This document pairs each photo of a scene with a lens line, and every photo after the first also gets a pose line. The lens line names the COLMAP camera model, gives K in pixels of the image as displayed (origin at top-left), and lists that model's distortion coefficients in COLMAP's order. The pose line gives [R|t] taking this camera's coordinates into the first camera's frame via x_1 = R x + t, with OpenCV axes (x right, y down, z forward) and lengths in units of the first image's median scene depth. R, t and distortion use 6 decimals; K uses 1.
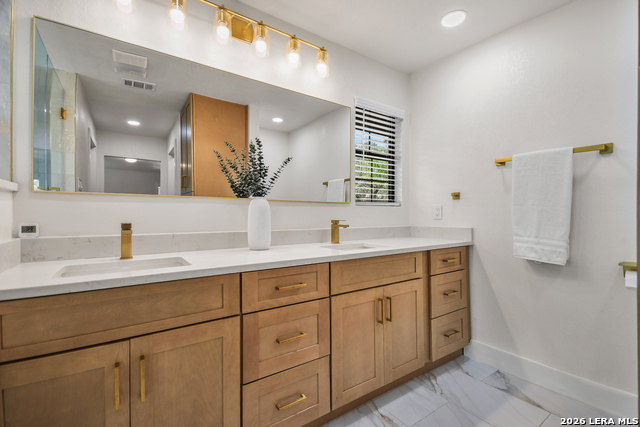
lens RADIAL K [[282.5, 0, 319.8], [0, 282.5, 211.2], [0, 0, 1]] dist [0.007687, -0.009097]
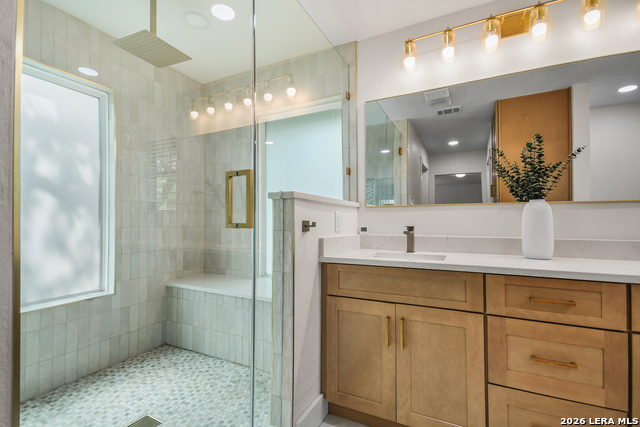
lens RADIAL K [[282.5, 0, 320.6], [0, 282.5, 217.9], [0, 0, 1]] dist [0.007687, -0.009097]
pose [[0.468632, -0.019072, -0.883188, 0.313691], [0.007202, 0.999816, -0.017768, 0.021514], [0.883364, 0.001966, 0.468683, -0.023494]]
